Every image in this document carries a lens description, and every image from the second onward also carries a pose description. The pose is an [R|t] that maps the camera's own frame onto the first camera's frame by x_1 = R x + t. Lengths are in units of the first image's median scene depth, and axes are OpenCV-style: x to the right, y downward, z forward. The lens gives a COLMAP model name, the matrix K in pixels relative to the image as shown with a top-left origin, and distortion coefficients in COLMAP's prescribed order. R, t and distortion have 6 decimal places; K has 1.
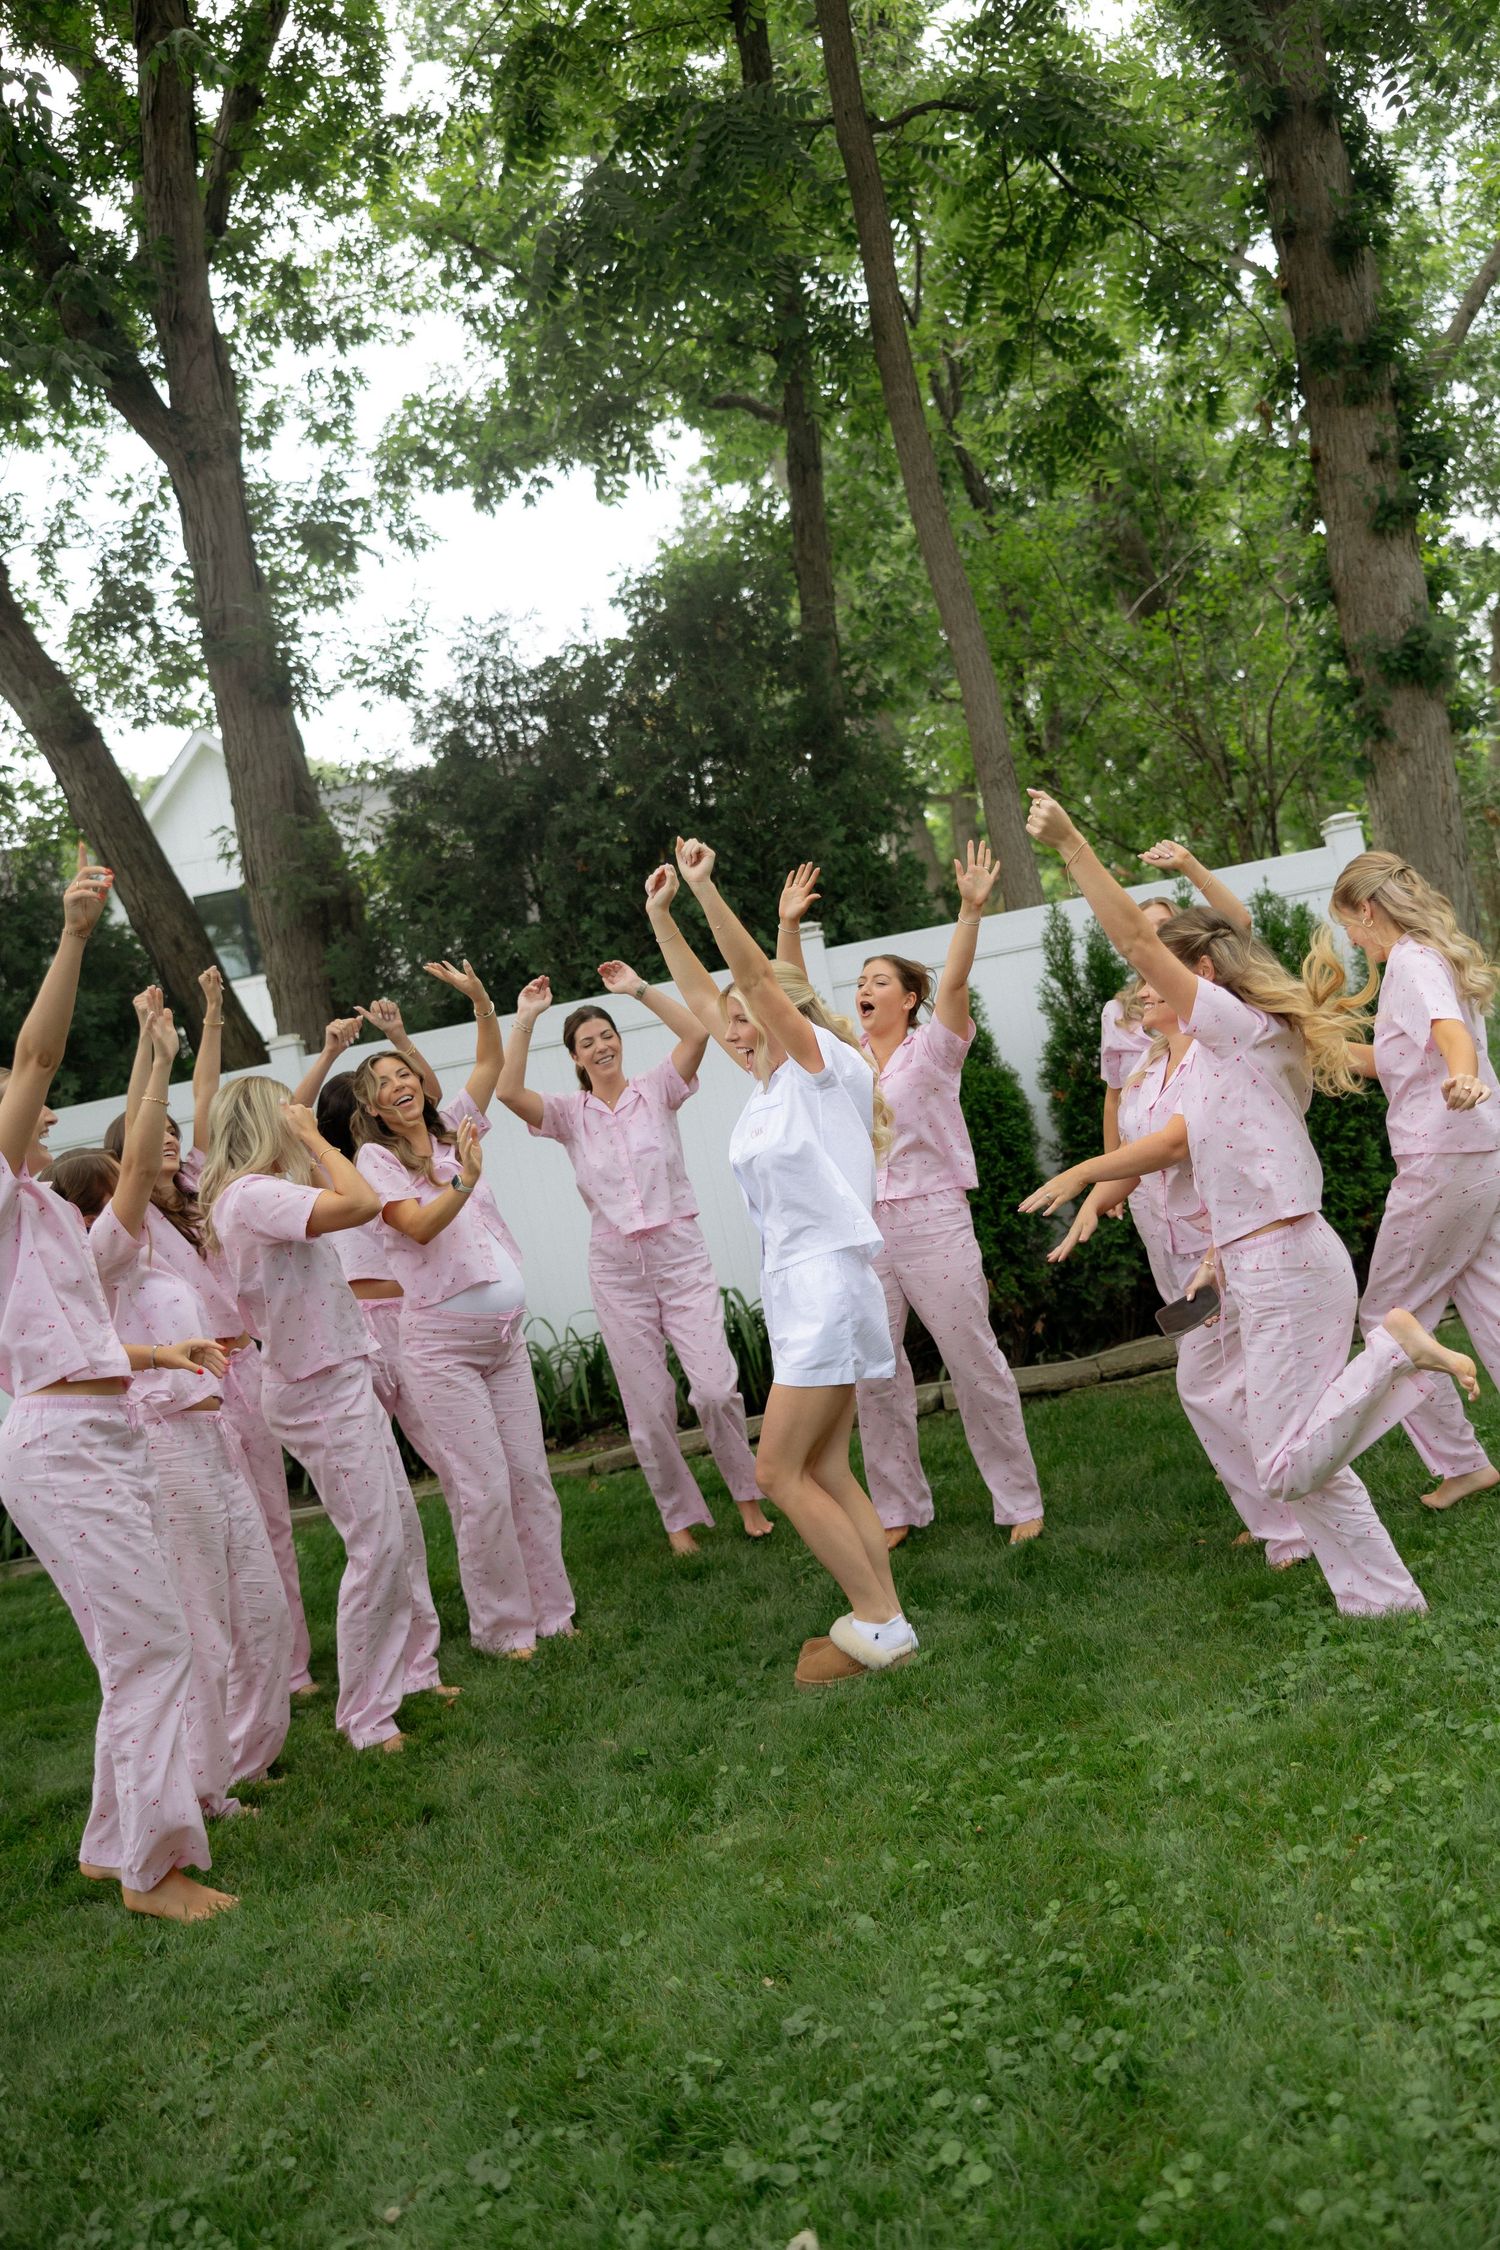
lens RADIAL K [[2008.5, 0, 743.6], [0, 2008.5, 1131.6], [0, 0, 1]] dist [-0.002757, -0.004751]
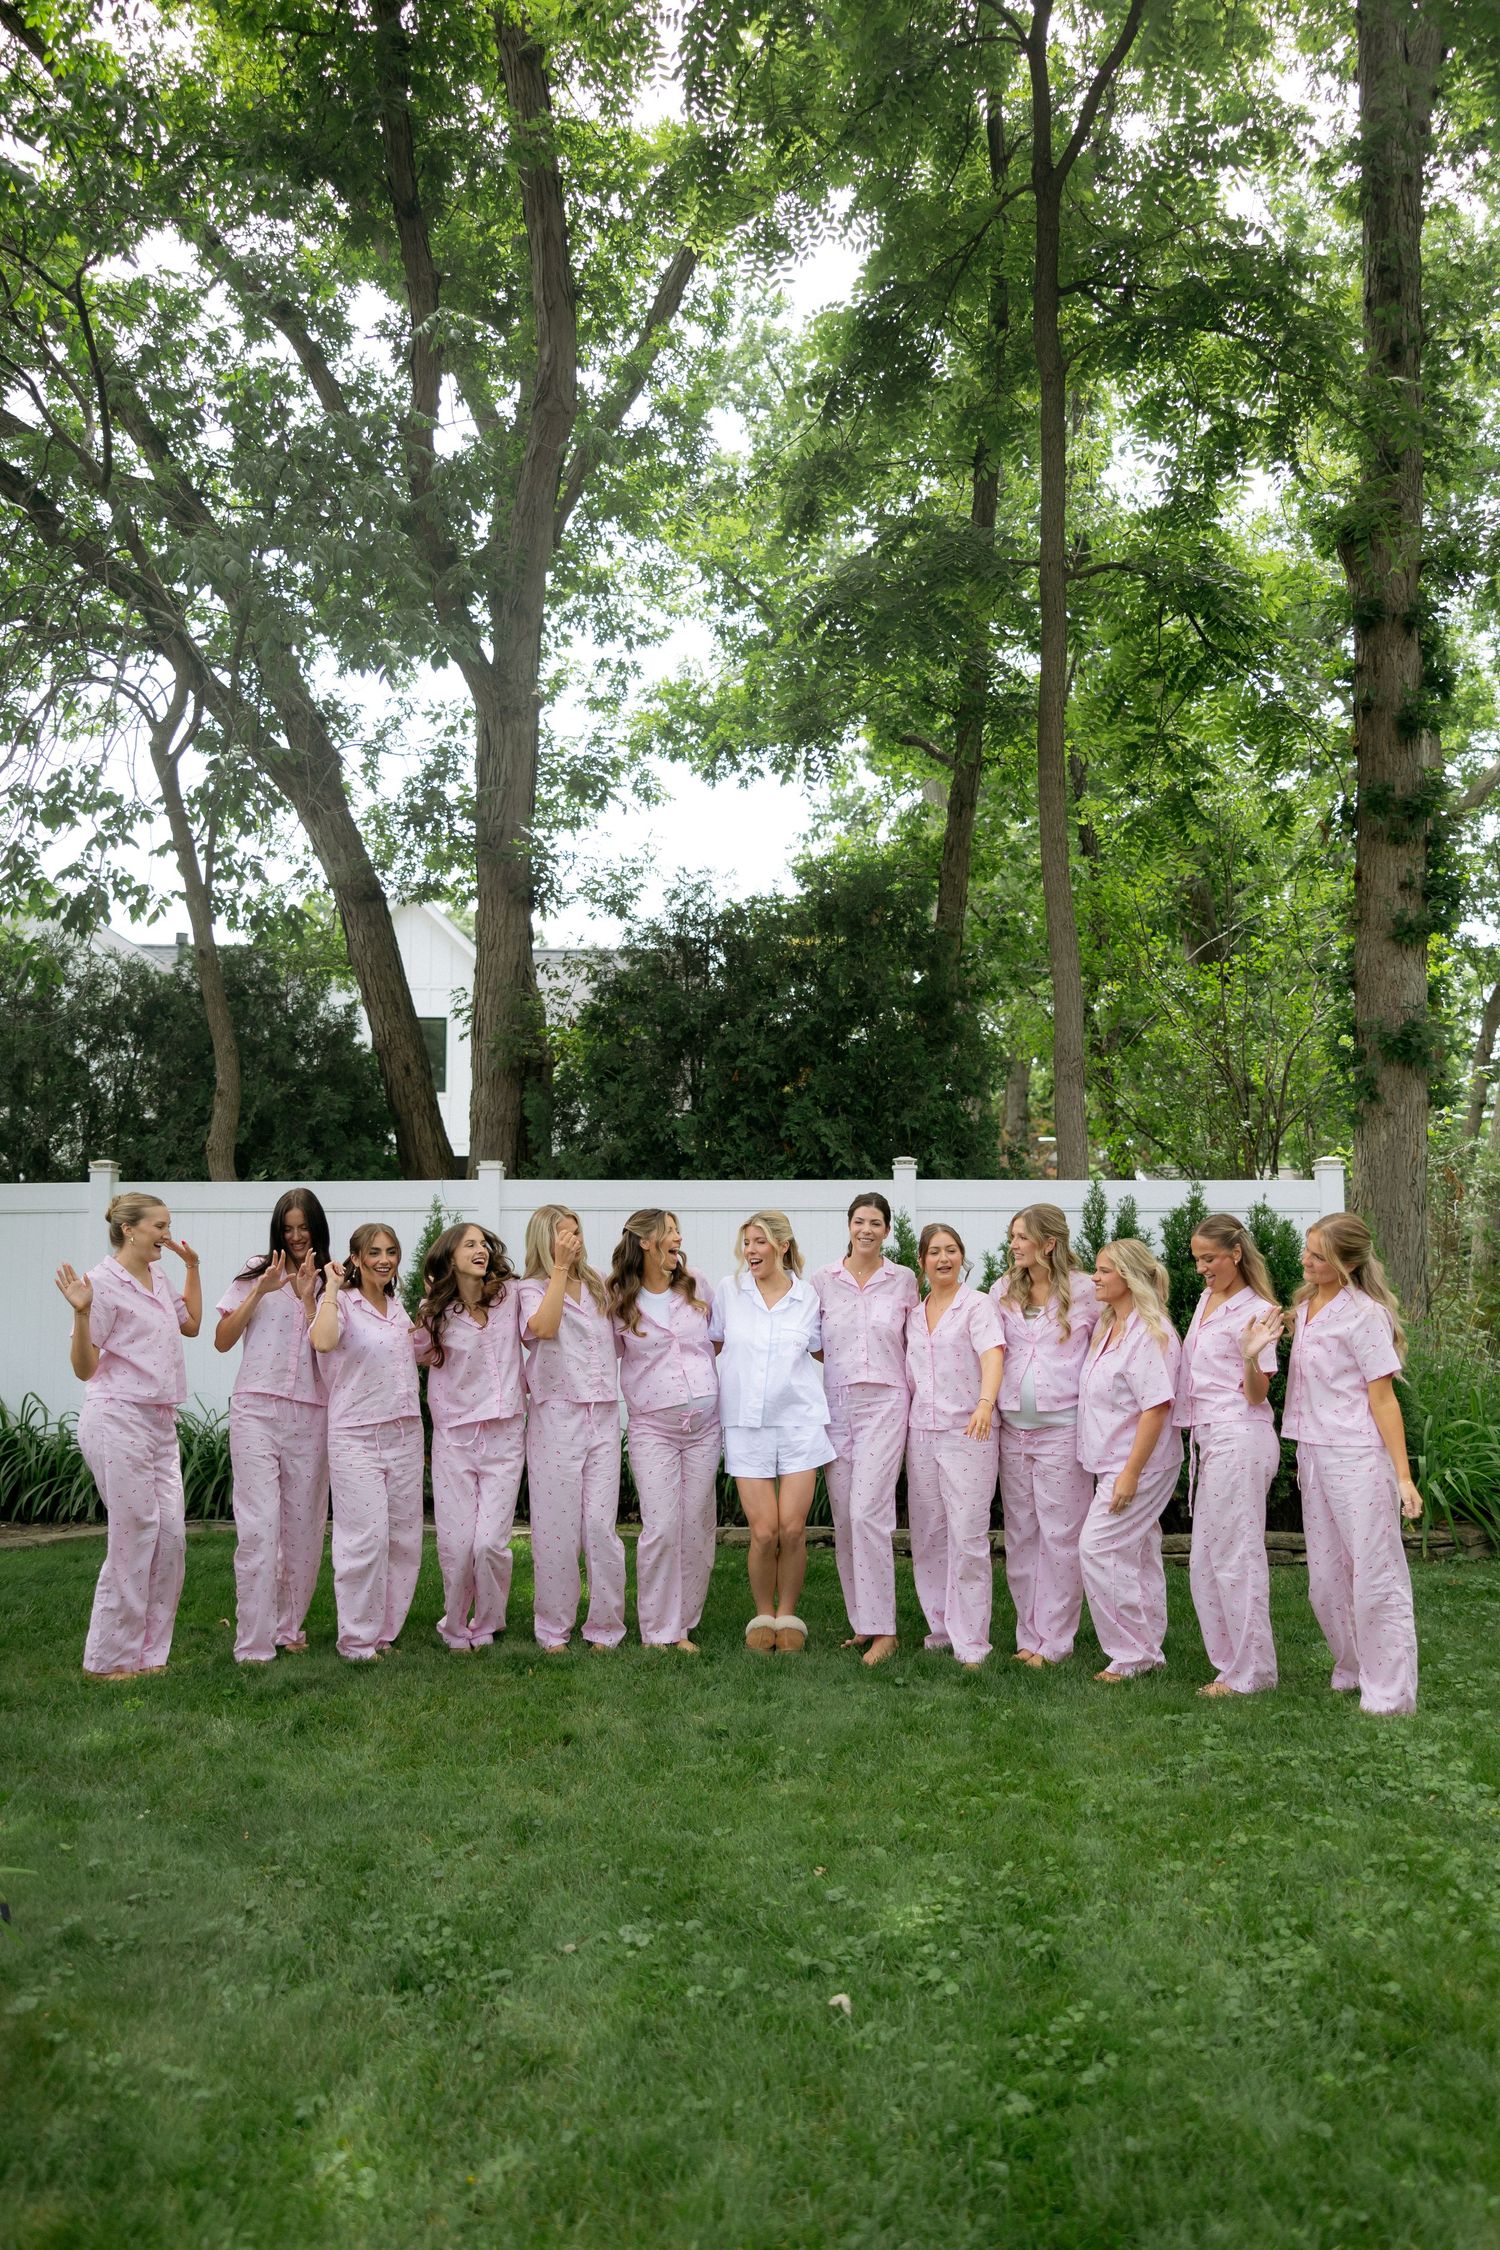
lens RADIAL K [[1749.9, 0, 768.6], [0, 1749.9, 1121.5], [0, 0, 1]] dist [-0.007614, -0.001049]
pose [[0.979547, 0.199965, -0.022399, -0.026490], [-0.201210, 0.974216, -0.102064, 0.004790], [0.001412, 0.104483, 0.994526, -0.090119]]
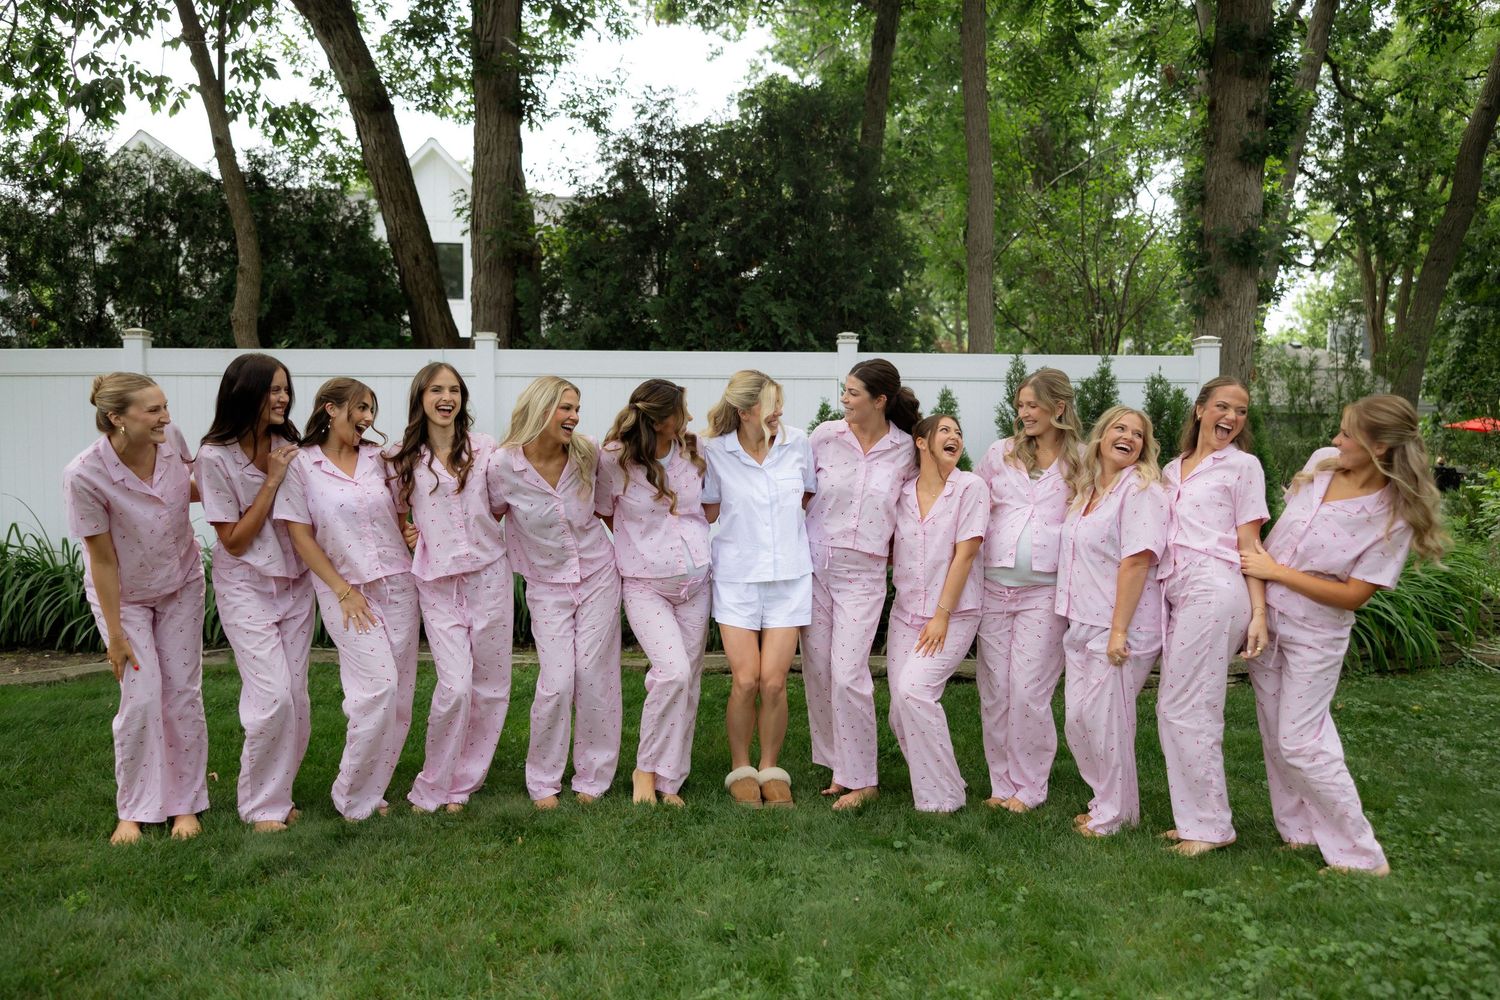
lens RADIAL K [[1206.4, 0, 750.0], [0, 1206.4, 500.0], [0, 0, 1]] dist [0.008131, 0.004572]
pose [[0.977669, 0.204134, 0.049920, -0.045619], [-0.205649, 0.978245, 0.027301, 0.006128], [-0.043261, -0.036957, 0.998380, 0.081757]]
